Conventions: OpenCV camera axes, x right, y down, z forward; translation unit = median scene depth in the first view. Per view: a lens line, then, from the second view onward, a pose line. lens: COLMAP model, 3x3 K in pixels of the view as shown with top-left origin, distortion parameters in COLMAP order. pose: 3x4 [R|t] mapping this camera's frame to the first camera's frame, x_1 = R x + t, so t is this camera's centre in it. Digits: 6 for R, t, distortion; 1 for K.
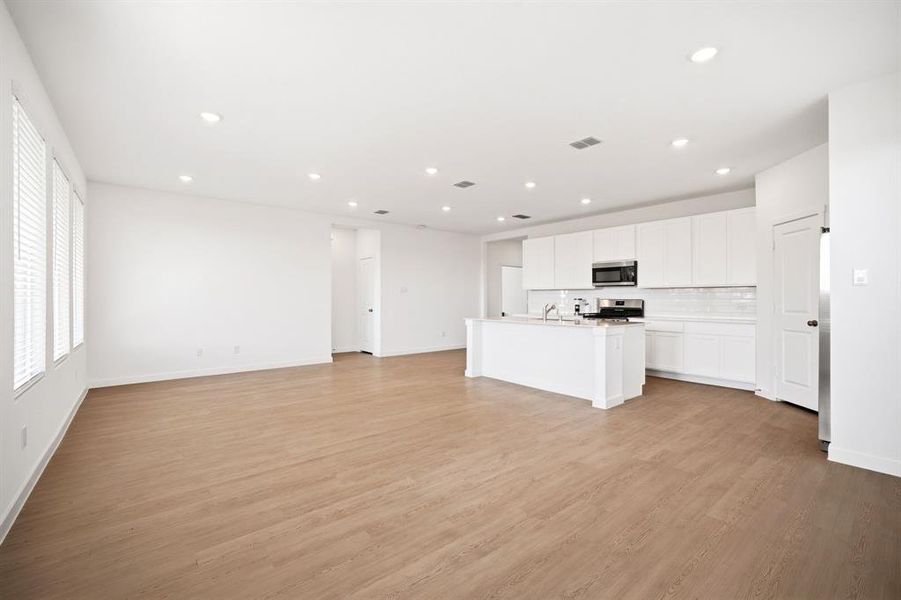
lens RADIAL K [[390.1, 0, 450.5], [0, 390.1, 300.0], [0, 0, 1]] dist [-0.000536, -0.000039]
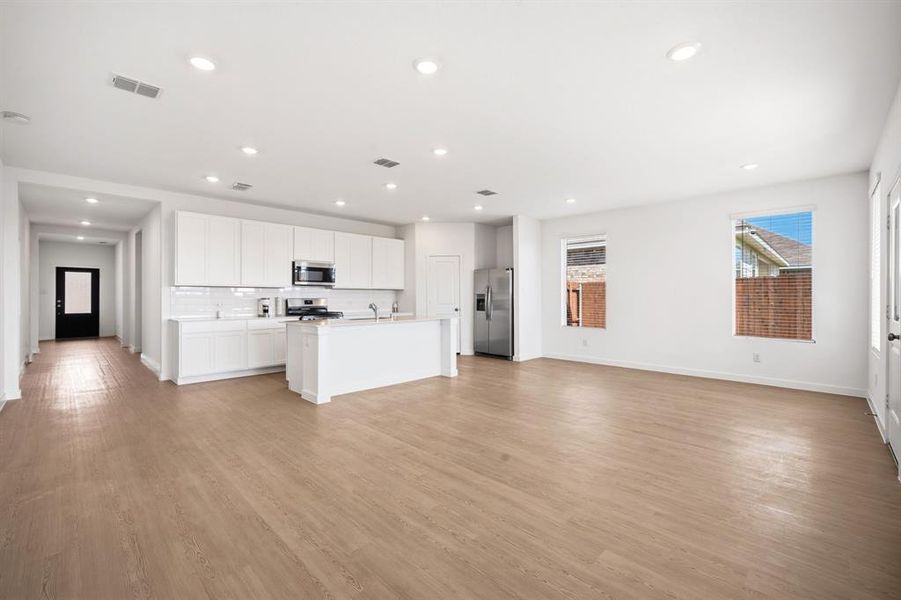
lens RADIAL K [[386.7, 0, 450.5], [0, 386.7, 300.0], [0, 0, 1]] dist [-0.045493, -0.000117]
pose [[-0.109277, -0.010675, 0.993954, -0.645381], [0.005828, 0.999918, 0.011380, -0.007456], [-0.993994, 0.007037, -0.109206, 0.764907]]
